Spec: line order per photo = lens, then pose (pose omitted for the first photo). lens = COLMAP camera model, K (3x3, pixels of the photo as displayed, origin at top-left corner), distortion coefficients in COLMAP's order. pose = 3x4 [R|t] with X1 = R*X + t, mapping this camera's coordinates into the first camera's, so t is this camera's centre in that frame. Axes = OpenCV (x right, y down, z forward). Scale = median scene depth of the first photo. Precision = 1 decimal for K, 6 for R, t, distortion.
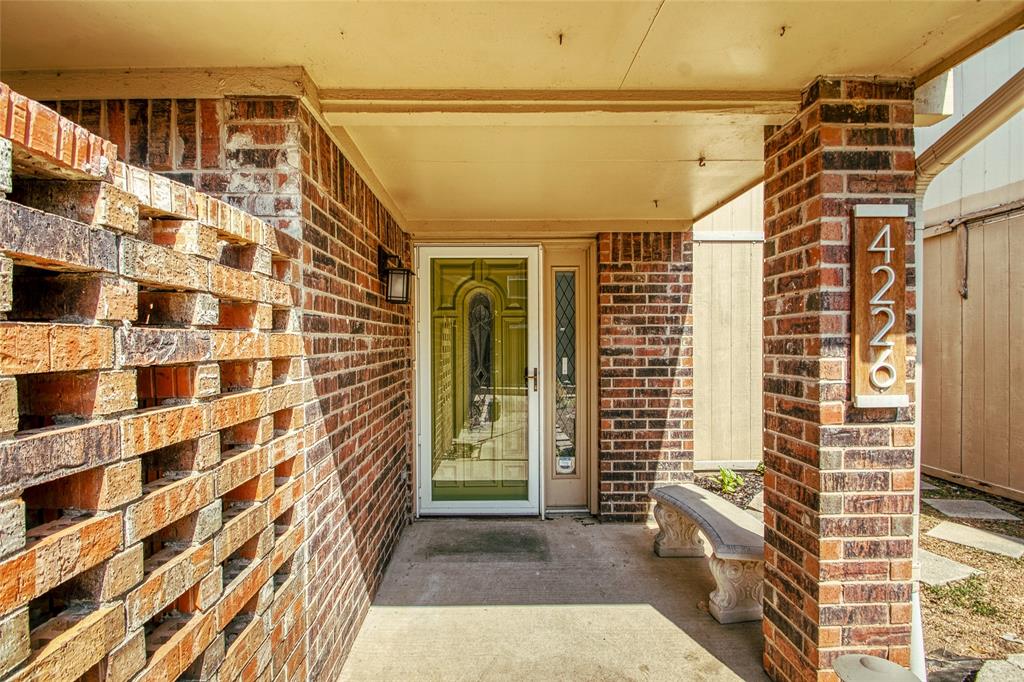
lens RADIAL K [[461.1, 0, 502.7], [0, 461.1, 350.2], [0, 0, 1]] dist [-0.002909, -0.006588]
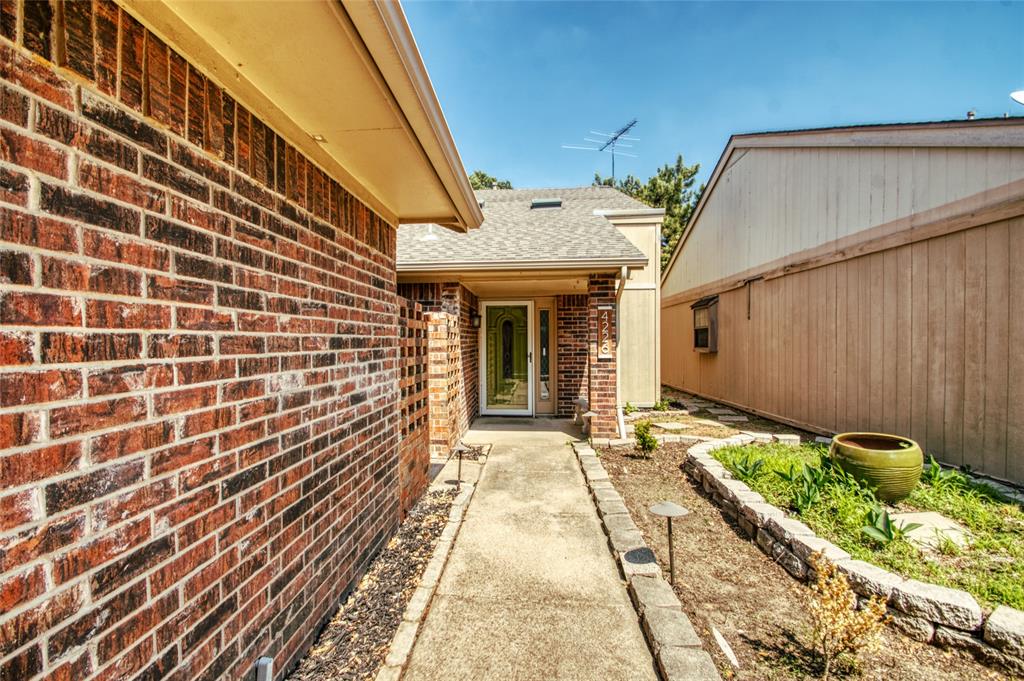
lens RADIAL K [[461.1, 0, 505.7], [0, 461.1, 347.8], [0, 0, 1]] dist [-0.002909, -0.006588]
pose [[0.996907, -0.000253, -0.078585, 0.281058], [0.000050, 0.999997, -0.002592, 0.046087], [0.078585, 0.002580, 0.996904, -2.918102]]
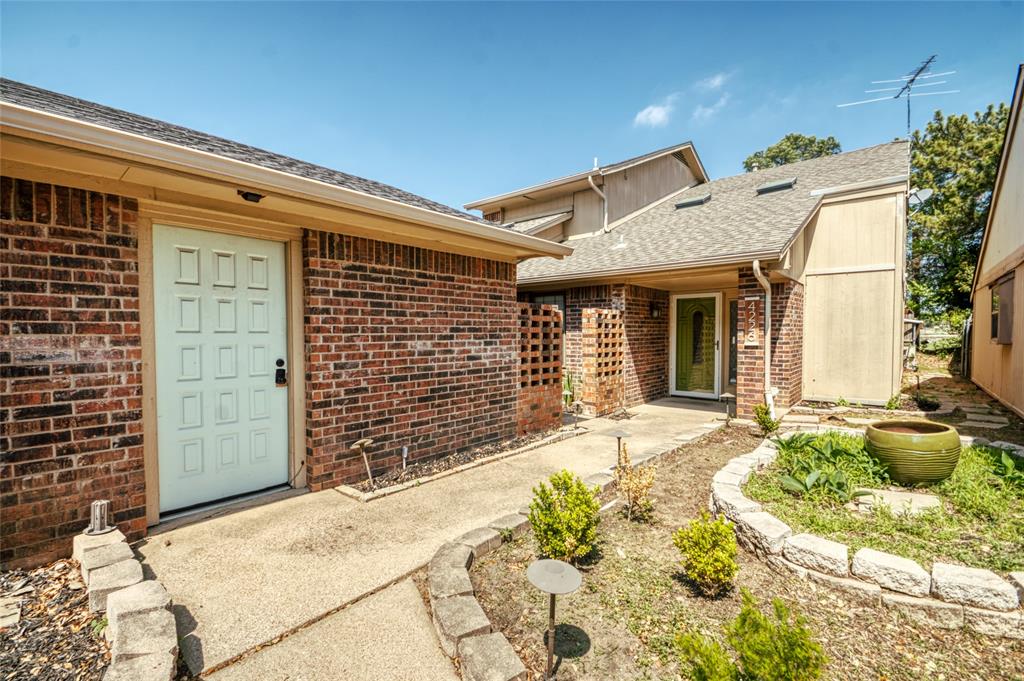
lens RADIAL K [[461.1, 0, 500.9], [0, 461.1, 345.3], [0, 0, 1]] dist [-0.002909, -0.006588]
pose [[0.743127, 0.018652, -0.668890, 1.894029], [-0.010483, 0.999813, 0.016233, 0.077072], [0.669068, -0.005051, 0.743184, -3.588240]]
